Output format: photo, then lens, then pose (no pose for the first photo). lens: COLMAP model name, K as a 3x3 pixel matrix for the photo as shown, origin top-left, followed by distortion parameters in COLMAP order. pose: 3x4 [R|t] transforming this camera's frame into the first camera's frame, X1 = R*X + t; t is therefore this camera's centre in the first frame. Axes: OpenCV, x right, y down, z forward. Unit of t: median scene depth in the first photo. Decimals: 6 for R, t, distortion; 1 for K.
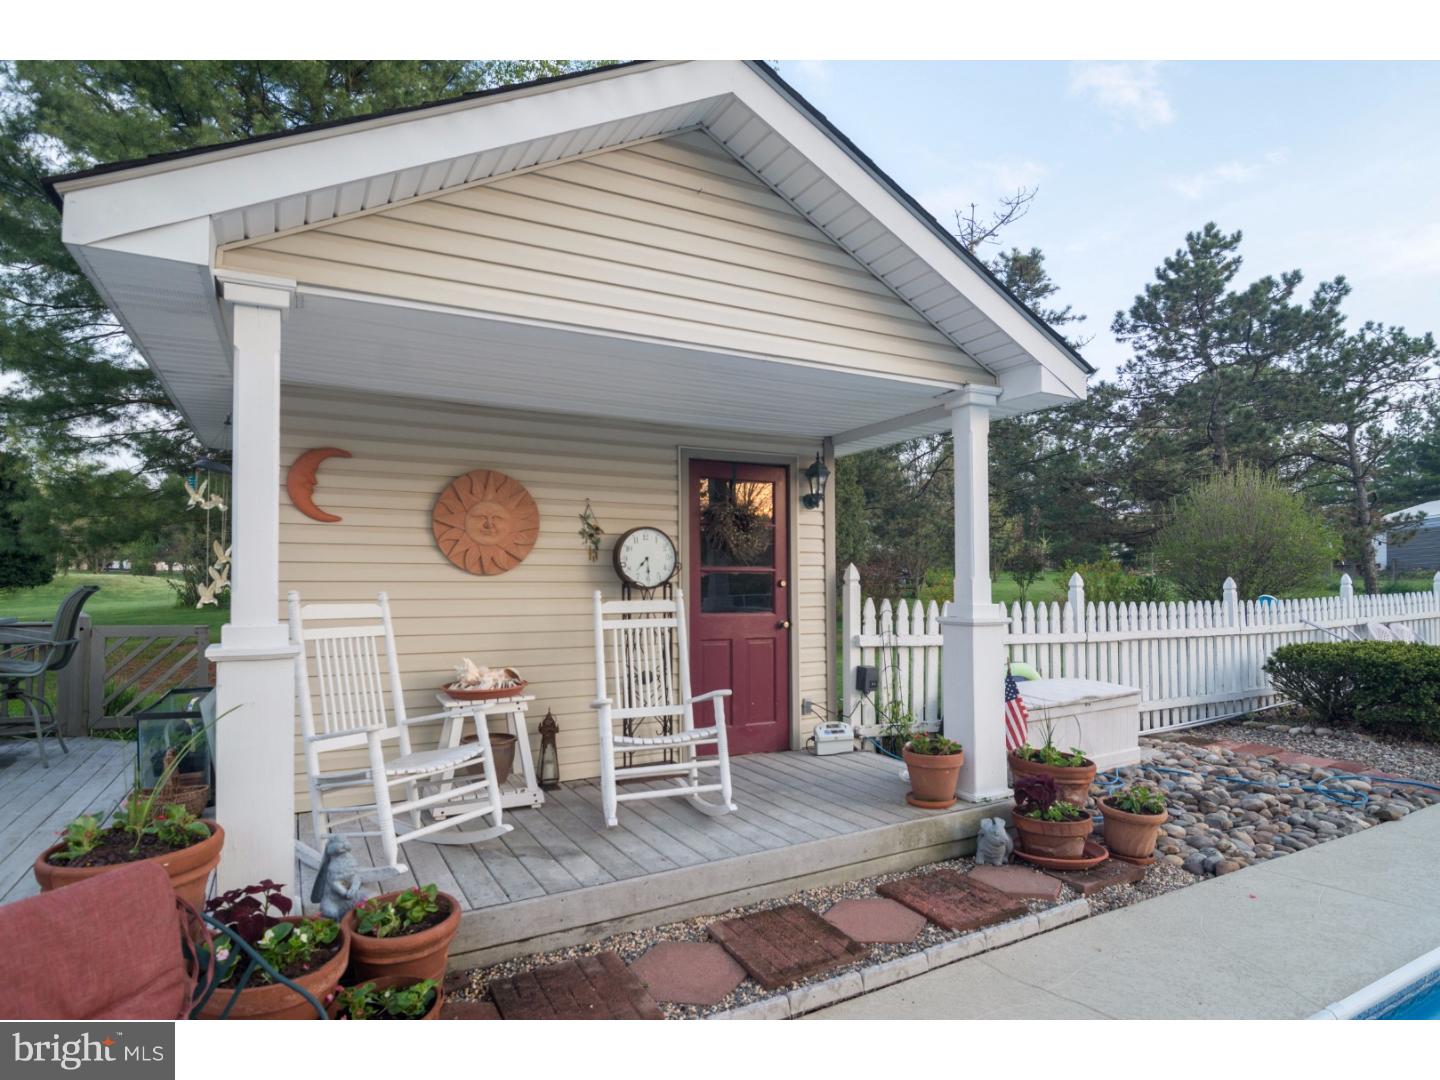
lens RADIAL K [[792.2, 0, 707.6], [0, 792.2, 542.3], [0, 0, 1]] dist [0.005863, 0.000625]
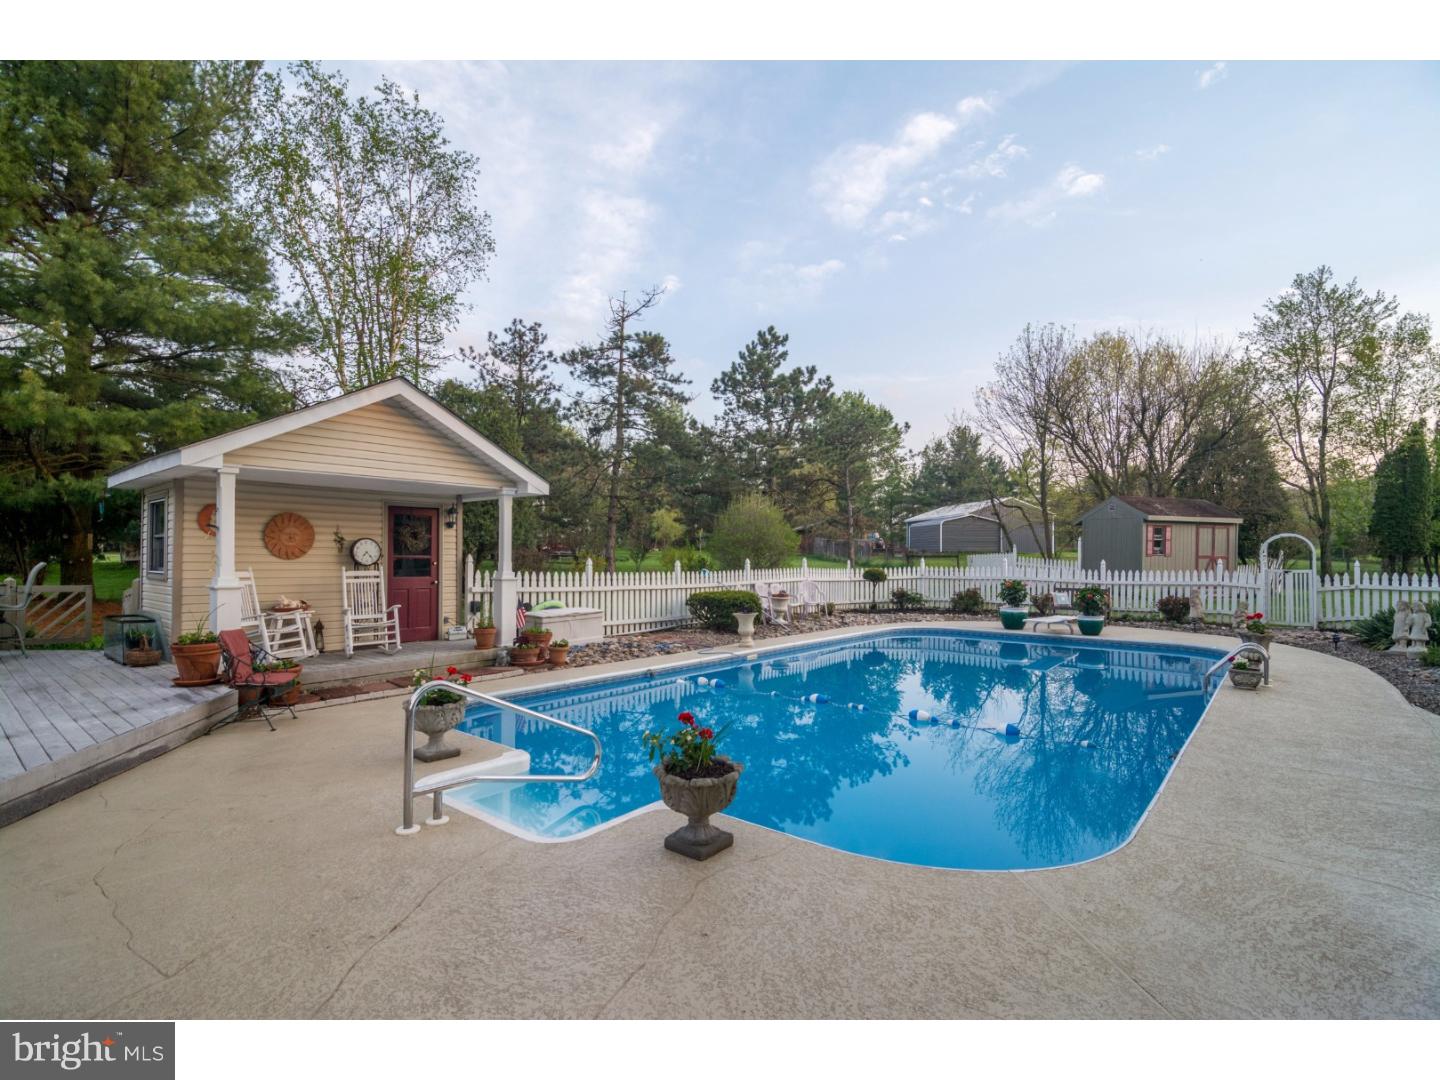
lens RADIAL K [[702.8, 0, 680.0], [0, 702.8, 558.5], [0, 0, 1]] dist [-0.021334, -0.004957]
pose [[0.942860, 0.007913, 0.333096, 0.085396], [-0.025618, 0.998480, 0.048795, -0.069282], [-0.332203, -0.054540, 0.941630, -0.989036]]
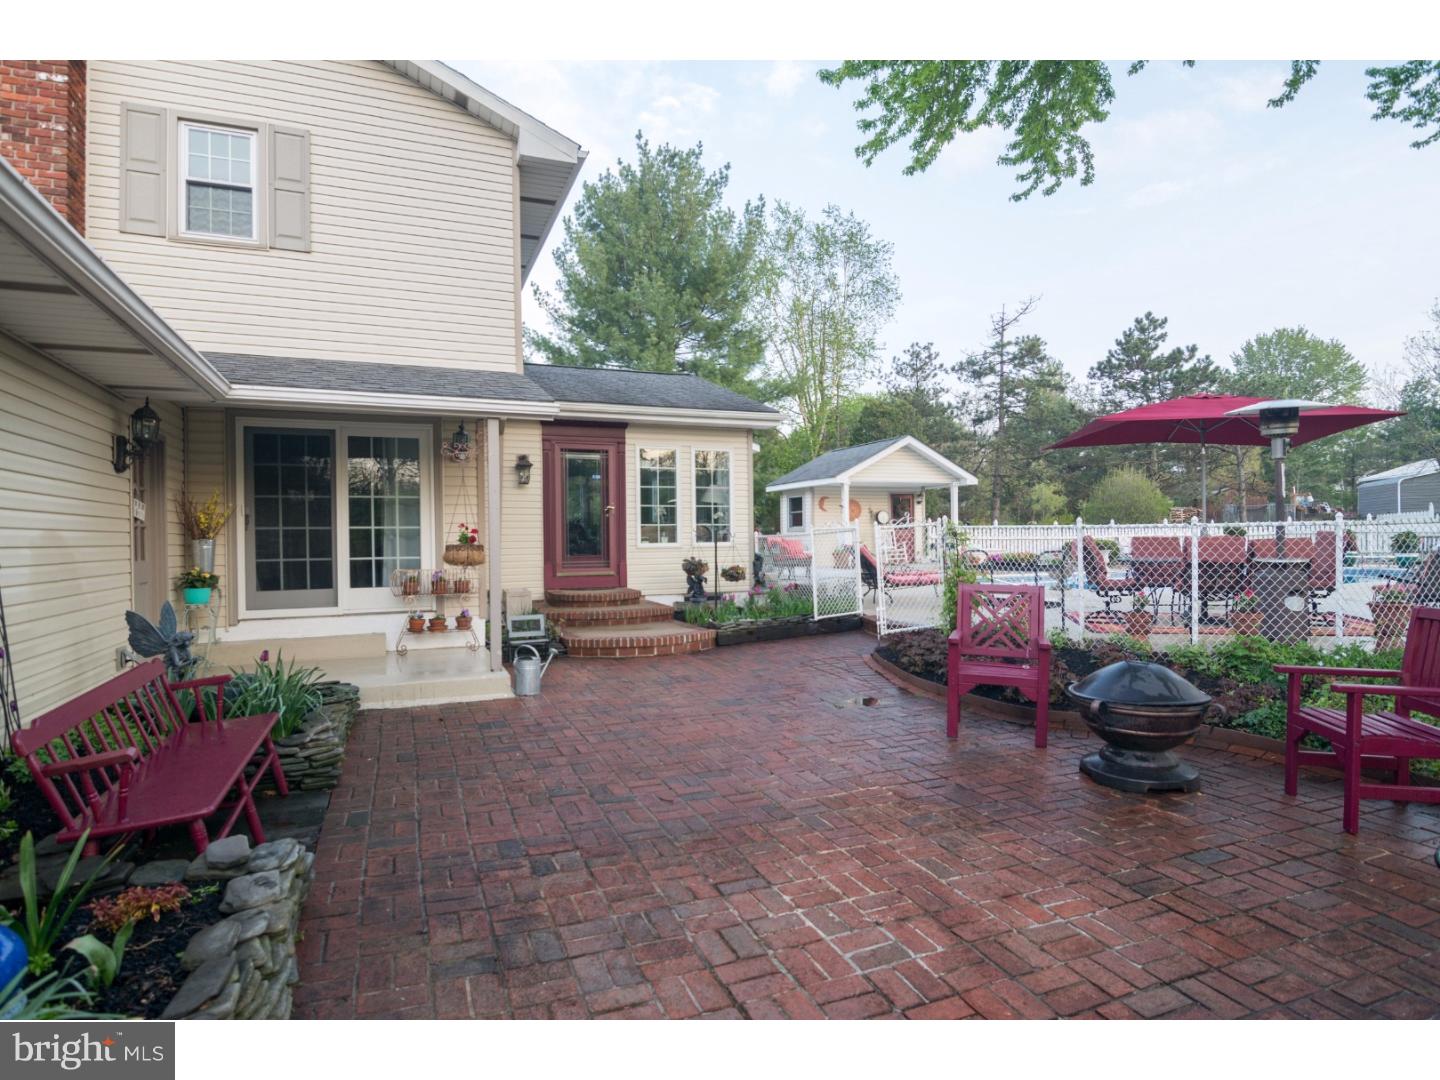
lens RADIAL K [[722.6, 0, 684.8], [0, 722.6, 544.6], [0, 0, 1]] dist [-0.007000, -0.005862]
pose [[0.989638, -0.008781, -0.143315, -0.522459], [0.017427, 0.998095, 0.059181, -0.075421], [0.142523, -0.061065, 0.987906, -2.802315]]
